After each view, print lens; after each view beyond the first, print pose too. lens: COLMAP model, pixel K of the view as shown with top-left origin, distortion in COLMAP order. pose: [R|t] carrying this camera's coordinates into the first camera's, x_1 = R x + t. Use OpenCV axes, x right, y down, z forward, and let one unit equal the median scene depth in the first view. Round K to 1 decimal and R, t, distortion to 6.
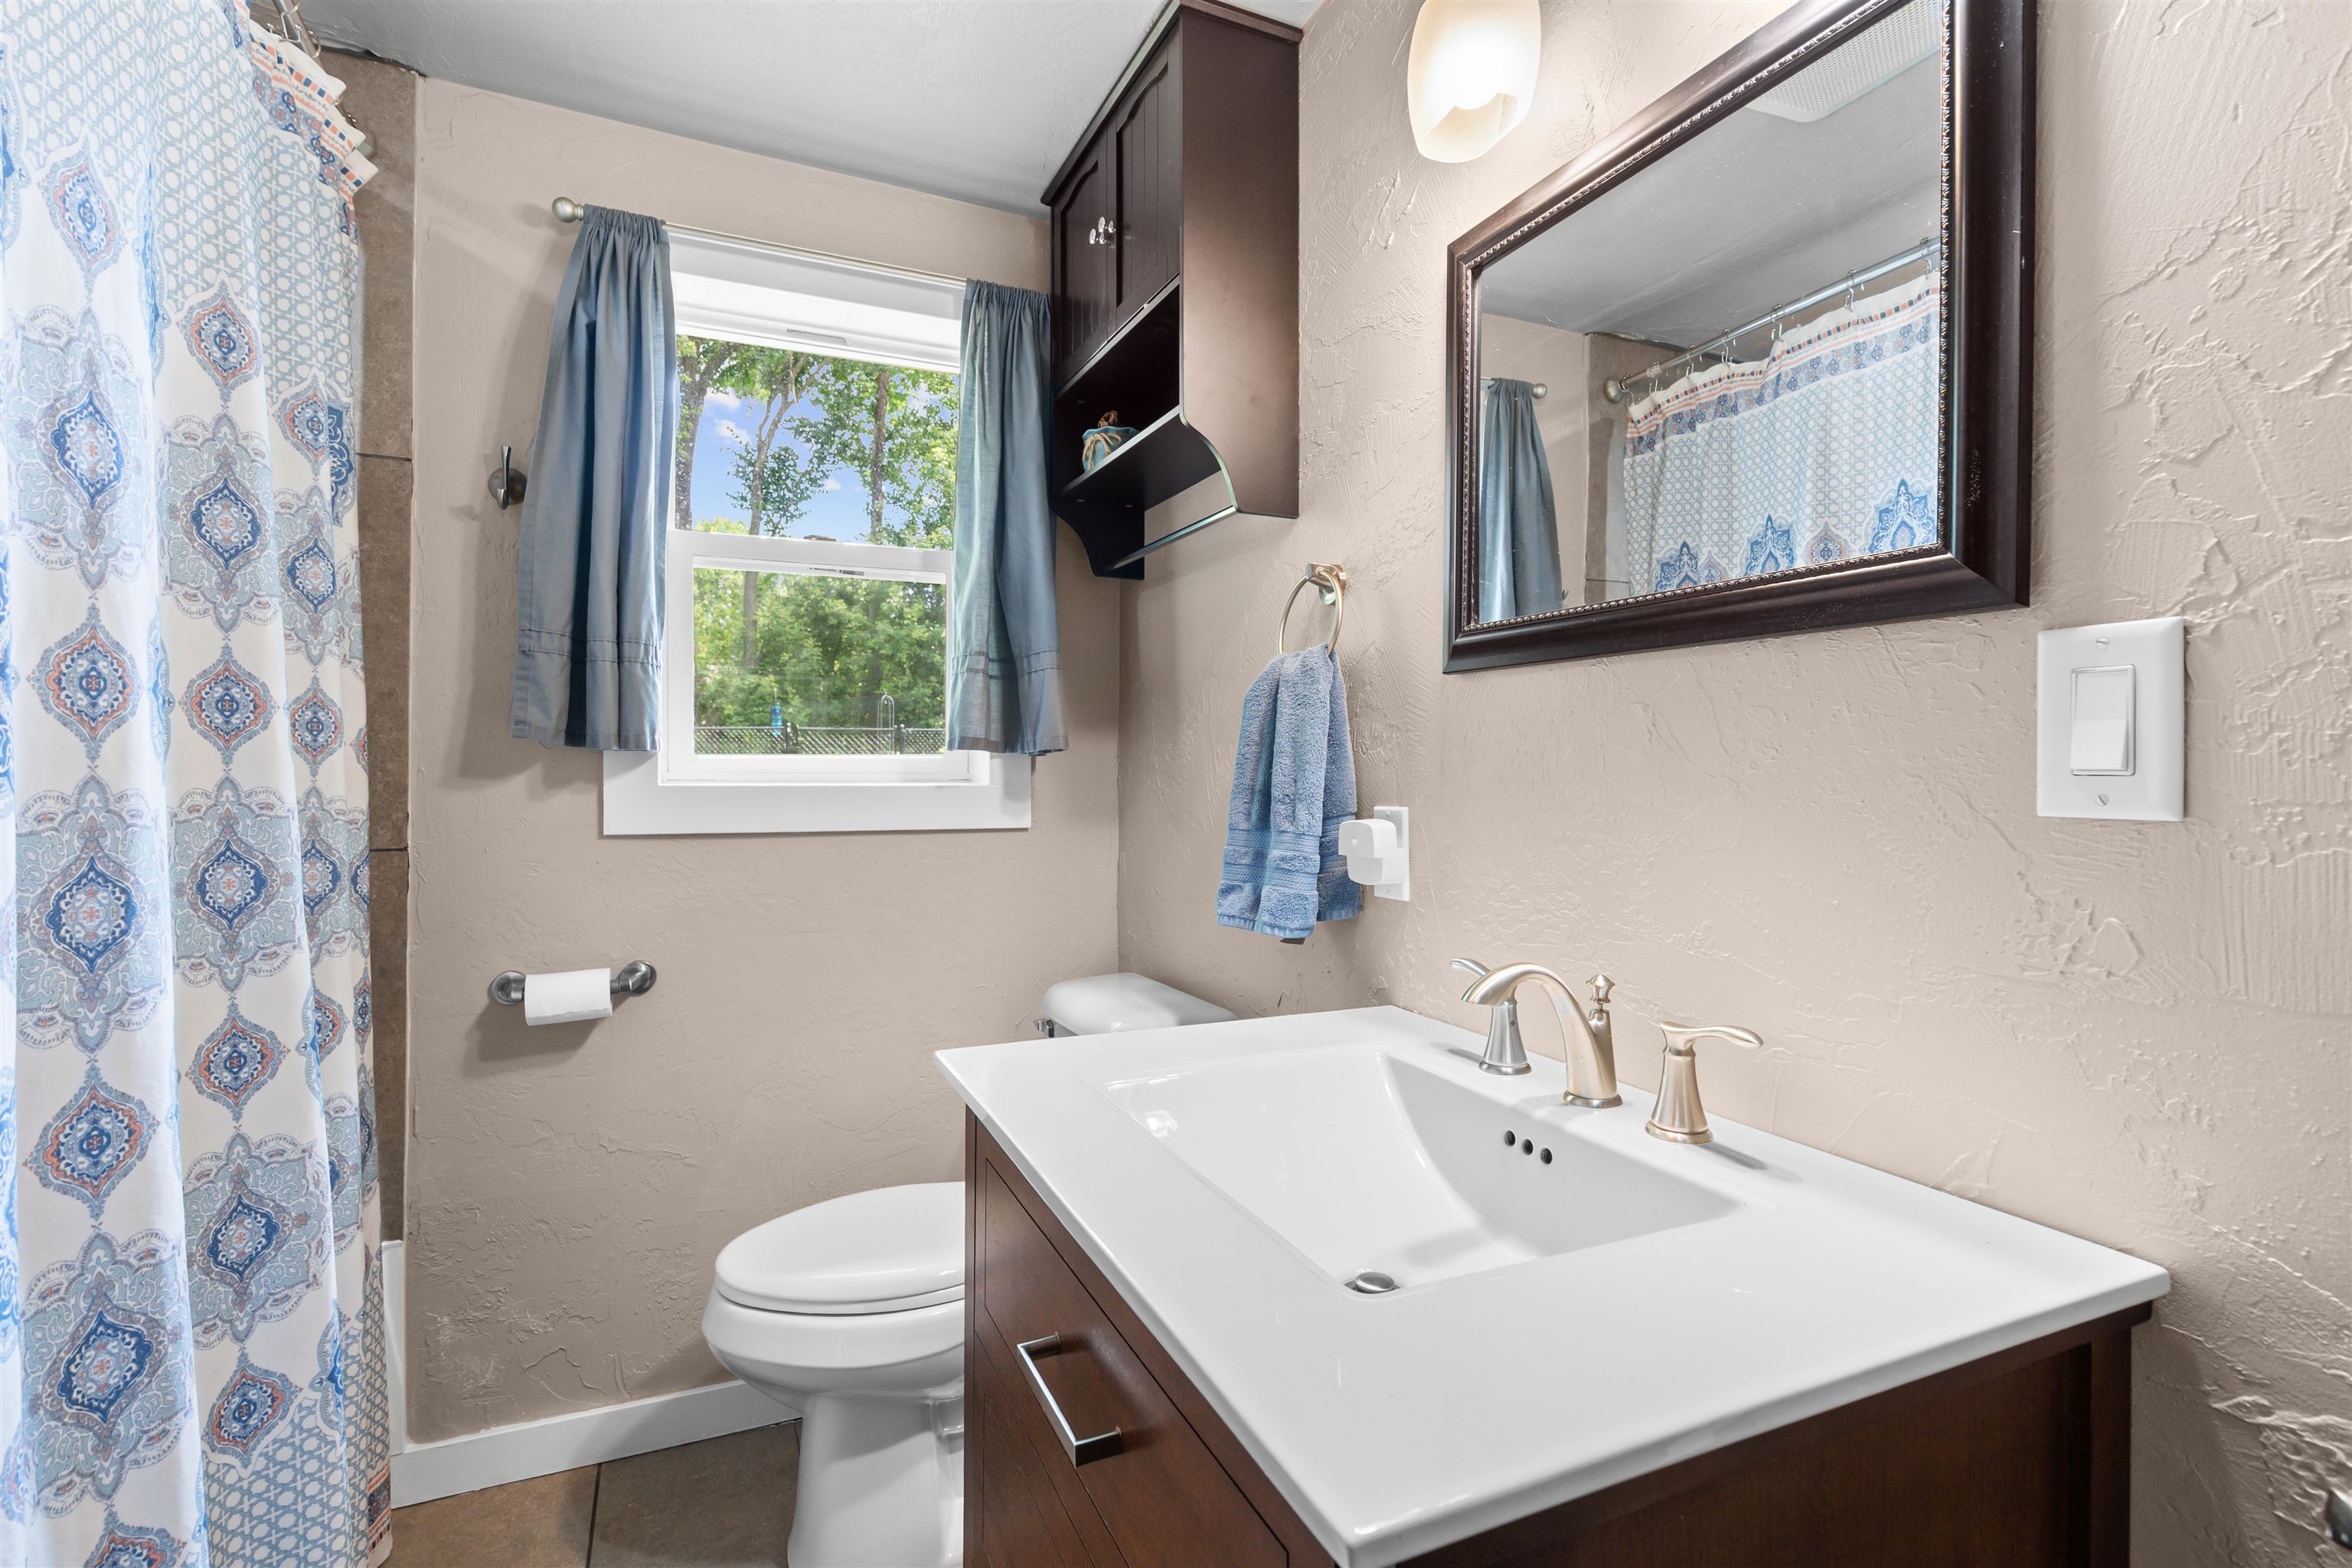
lens RADIAL K [[1079.6, 0, 1164.2], [0, 1079.6, 765.0], [0, 0, 1]] dist [0.001076, 0.000470]
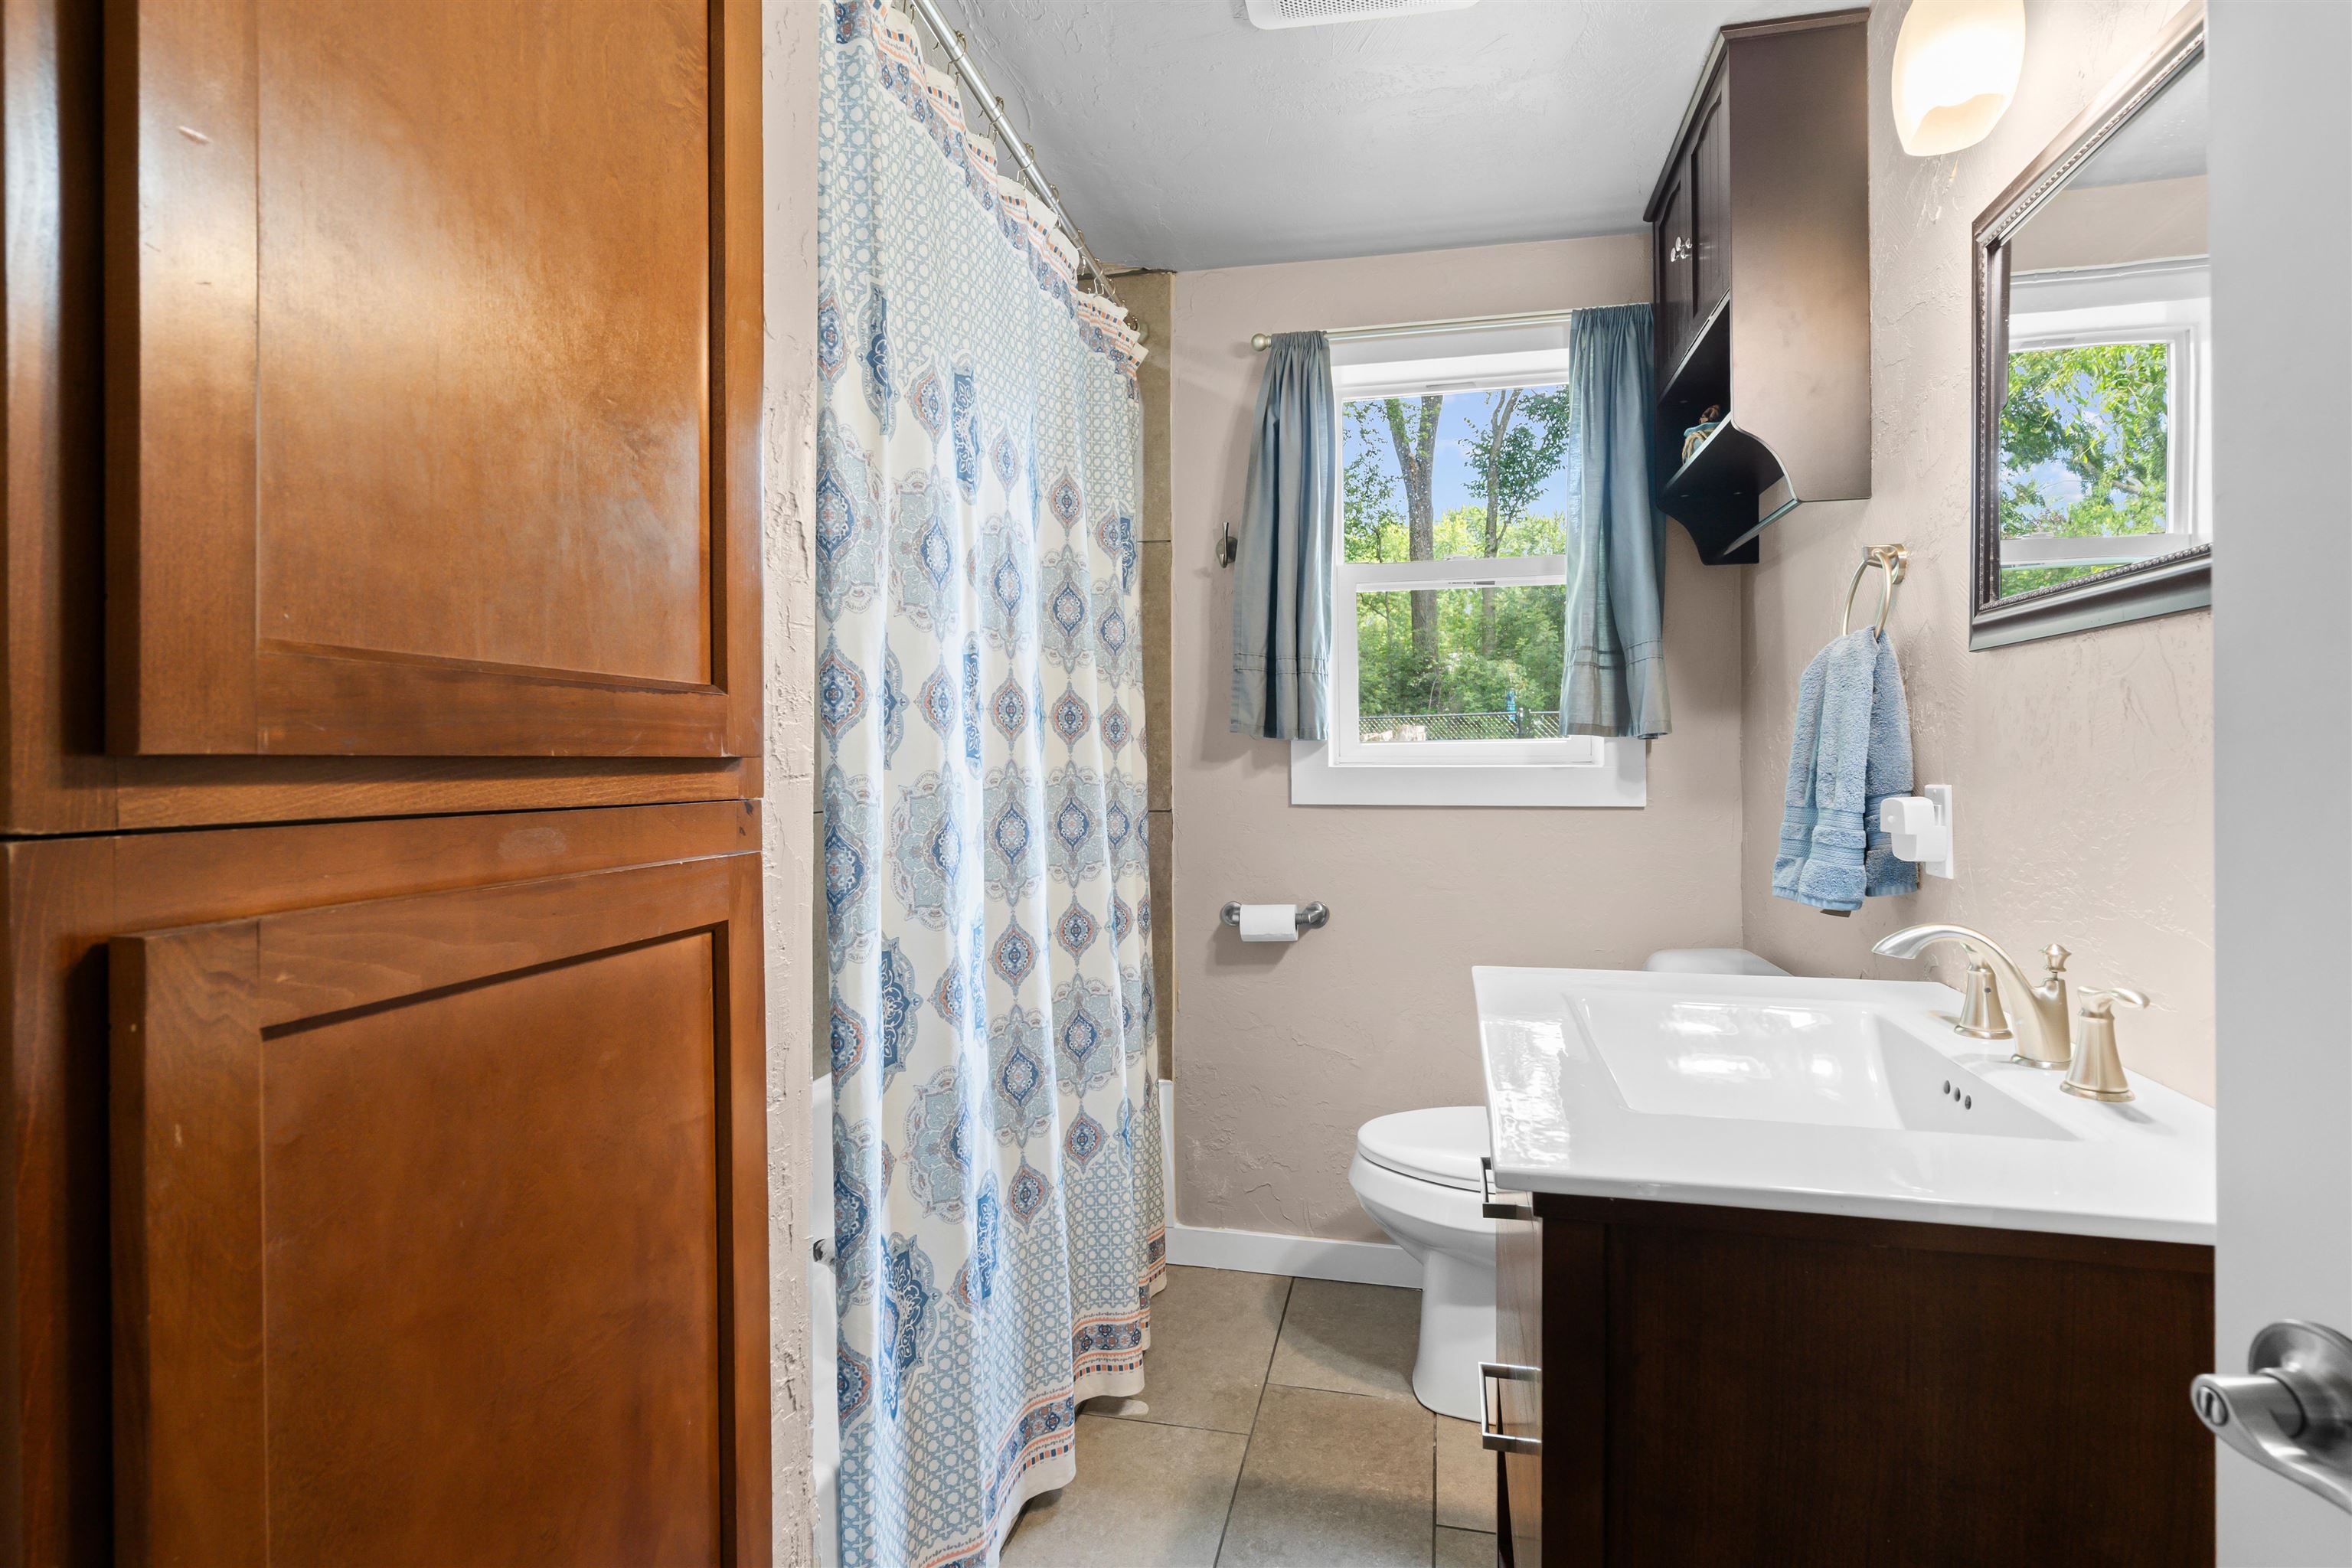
lens RADIAL K [[1104.0, 0, 1171.5], [0, 1104.0, 757.6], [0, 0, 1]] dist [-0.002655, 0.000027]
pose [[0.798473, -0.006451, -0.601996, 0.226703], [0.010364, 0.999942, 0.003032, 0.002590], [0.601941, -0.008660, 0.798493, -0.213926]]
